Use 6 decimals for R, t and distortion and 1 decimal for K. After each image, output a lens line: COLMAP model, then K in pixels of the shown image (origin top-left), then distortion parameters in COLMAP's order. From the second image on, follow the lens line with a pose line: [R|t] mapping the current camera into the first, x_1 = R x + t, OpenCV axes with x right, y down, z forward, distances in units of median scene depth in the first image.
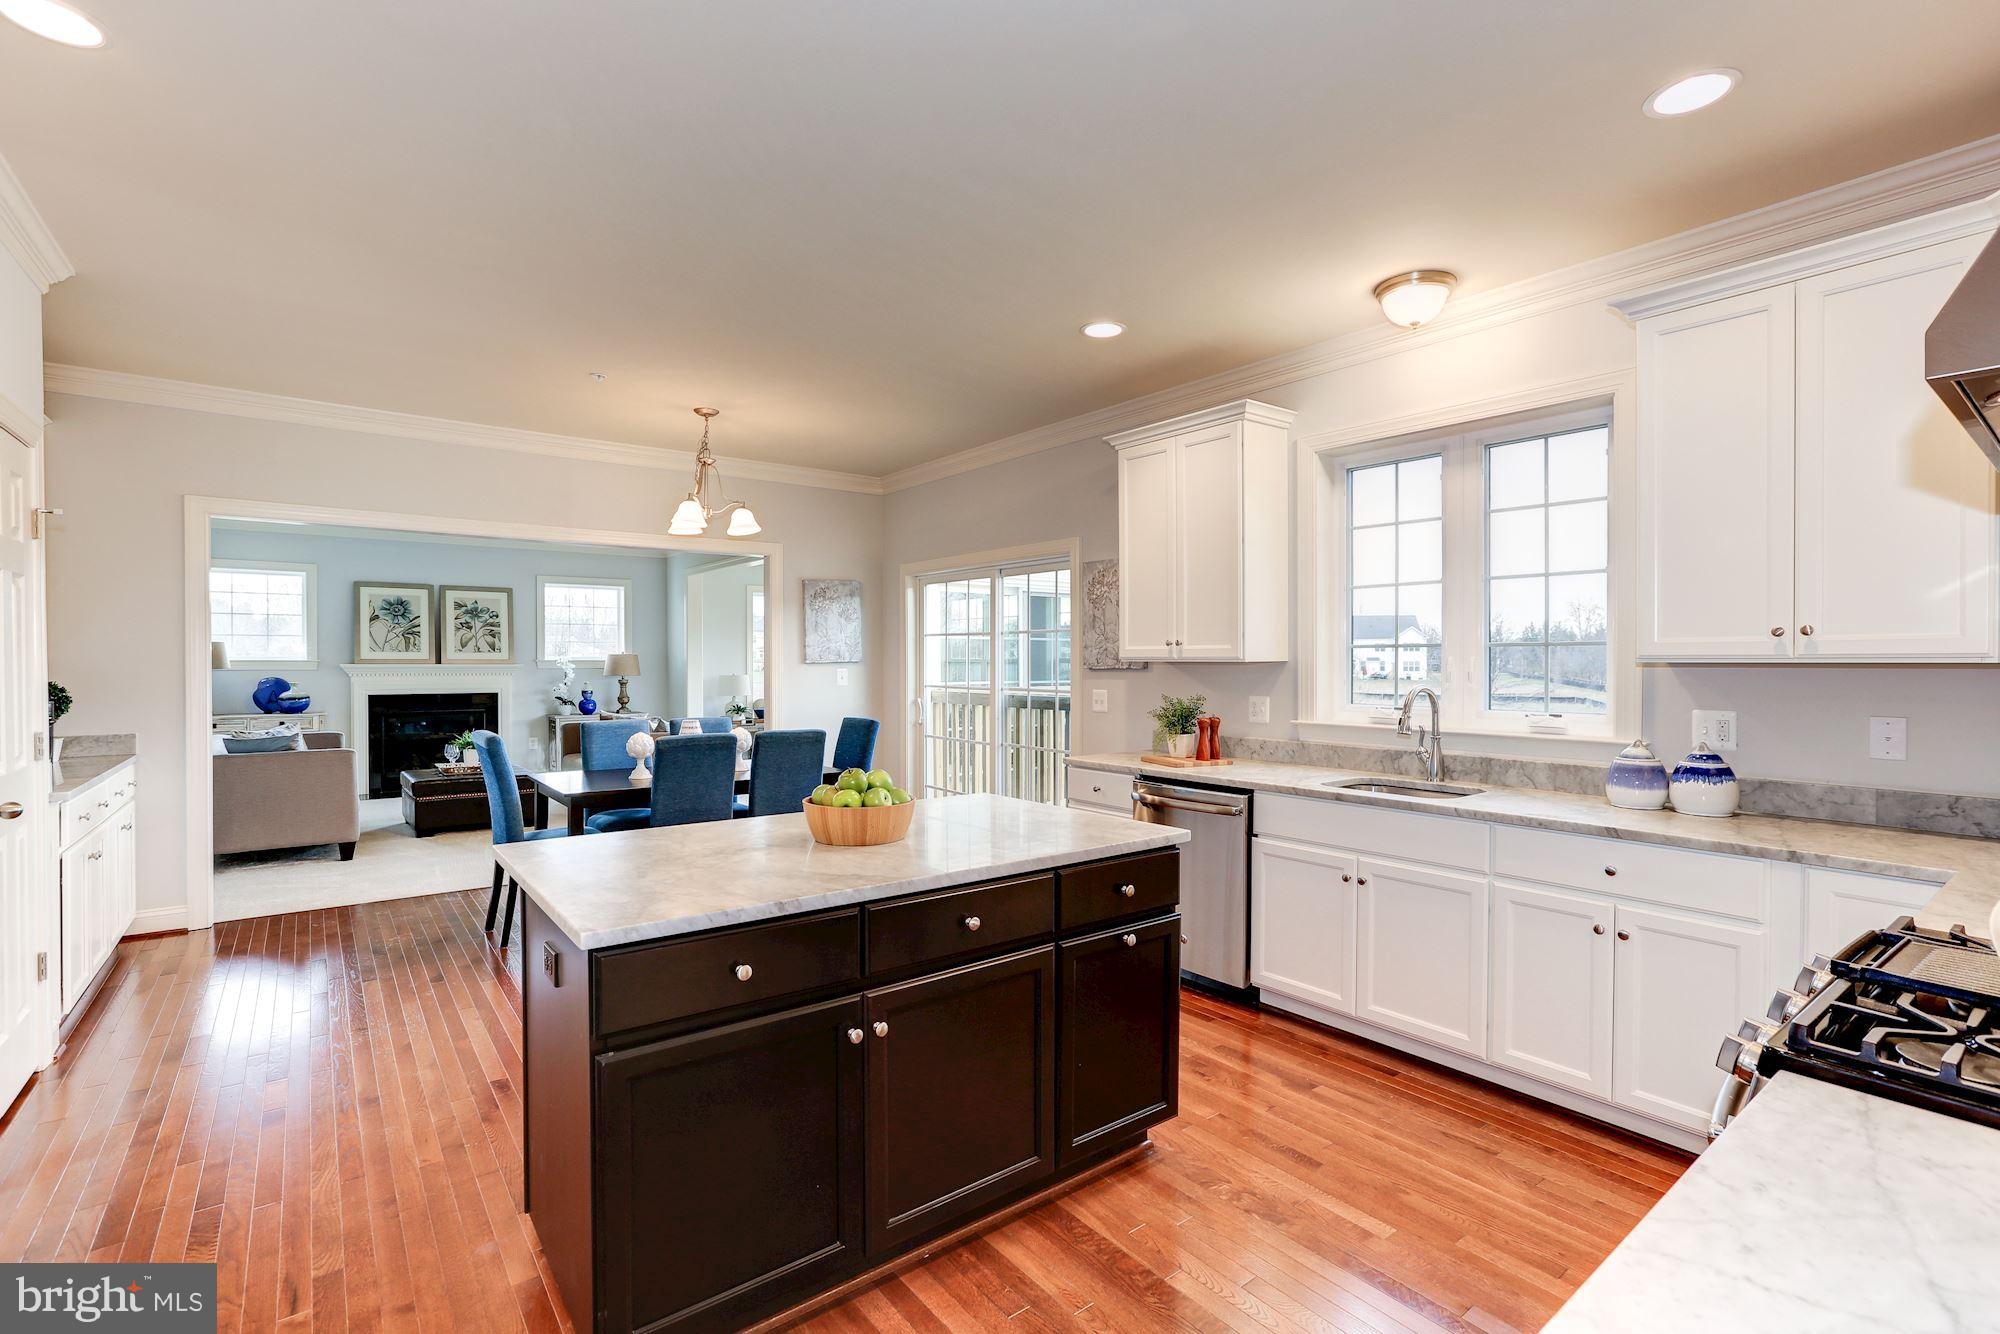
lens RADIAL K [[916.1, 0, 1000.0], [0, 916.1, 667.0], [0, 0, 1]] dist [-0.010241, 0.000463]
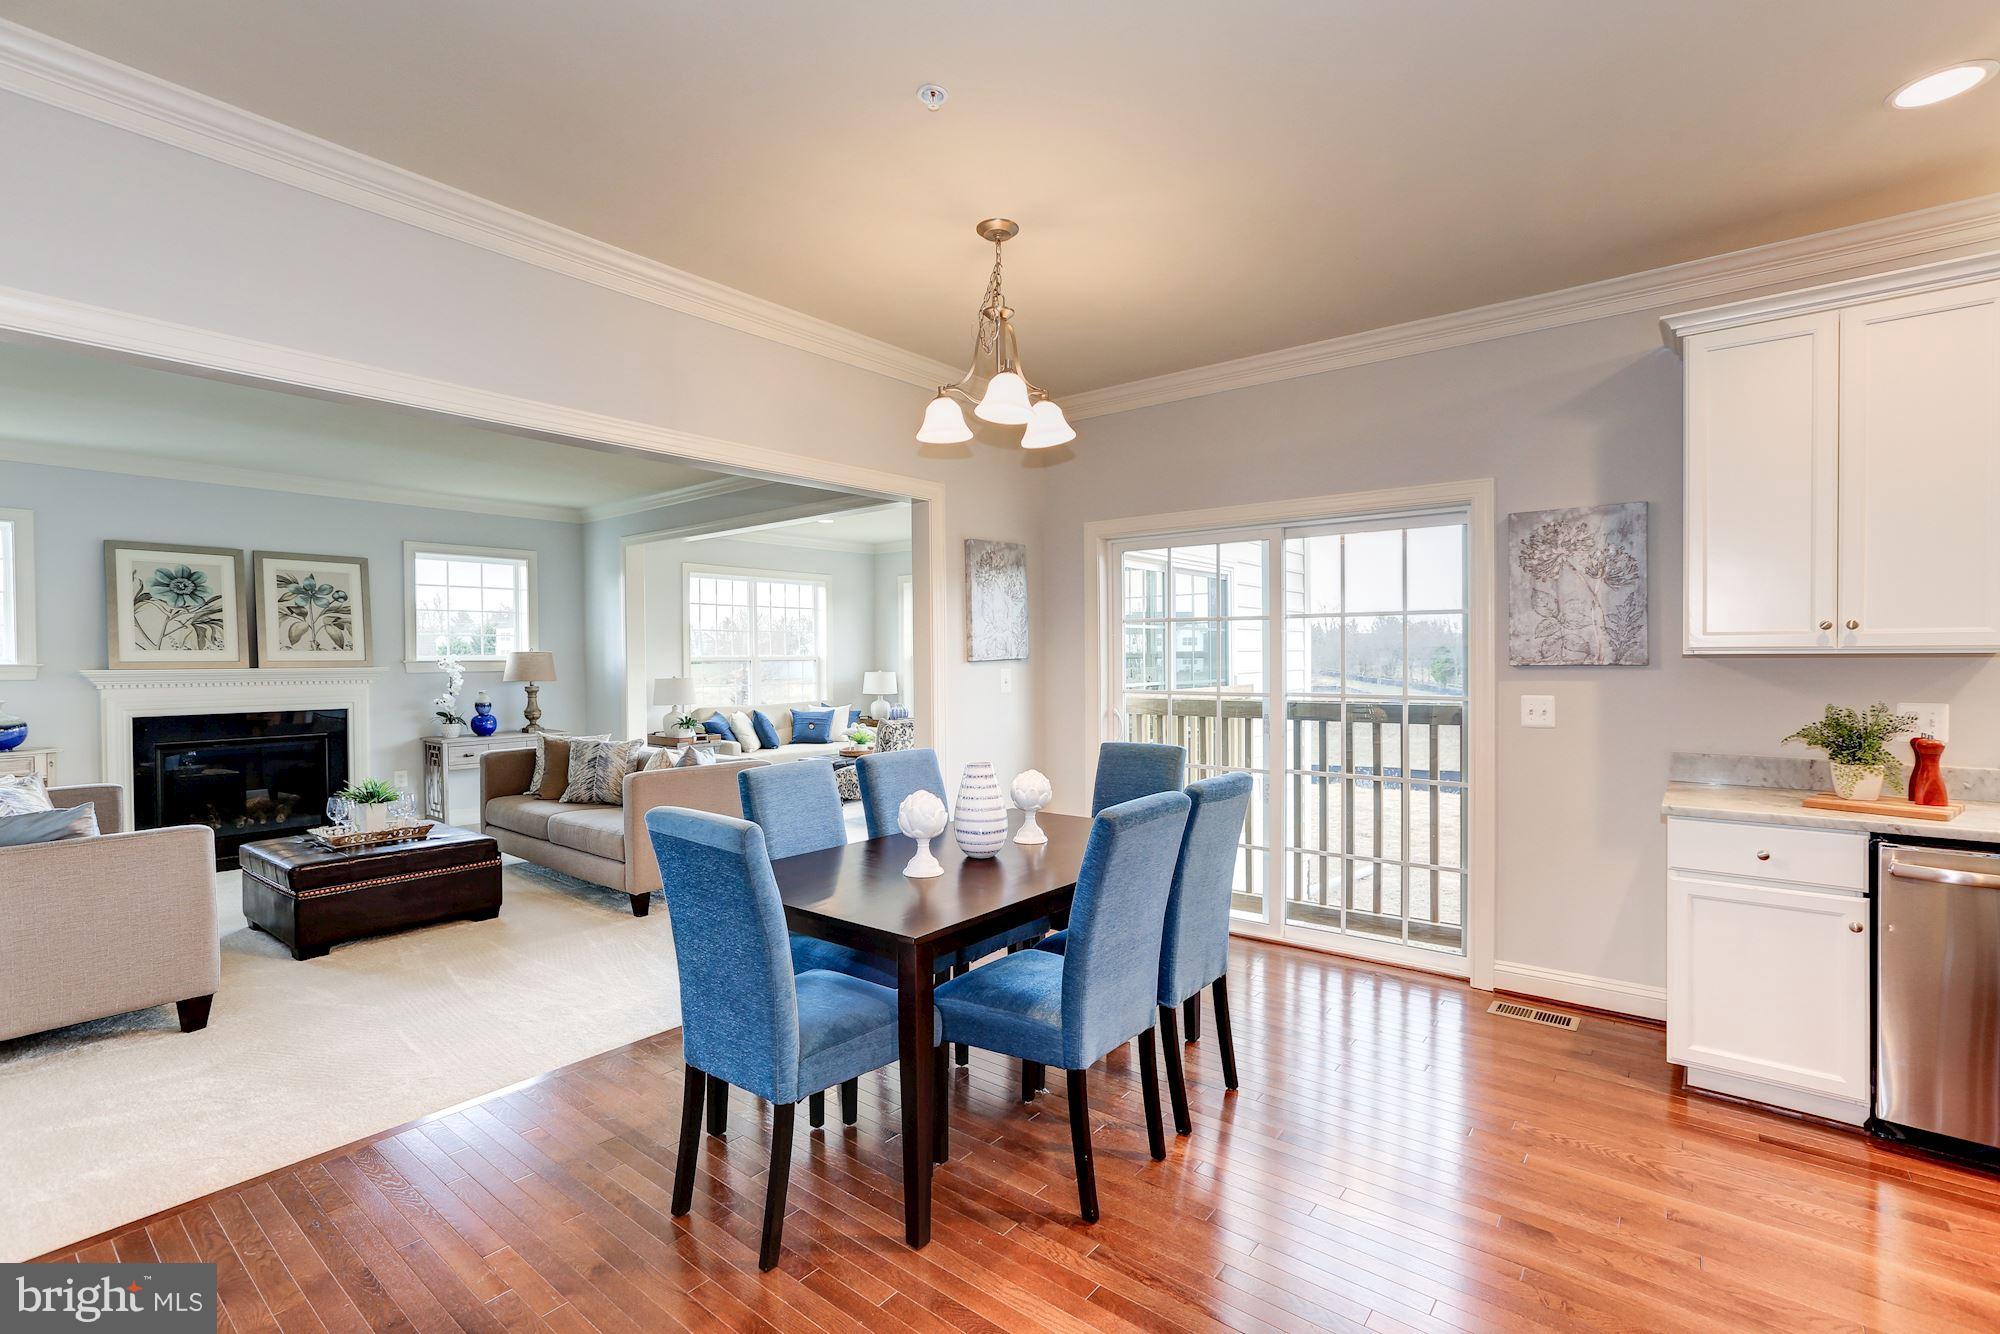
lens RADIAL K [[896.6, 0, 1003.2], [0, 896.6, 664.5], [0, 0, 1]] dist [-0.025200, 0.013437]
pose [[0.969496, -0.010183, 0.244896, -0.246148], [0.009717, 0.999948, 0.003111, -0.002732], [-0.244915, -0.000636, 0.969544, 0.239995]]
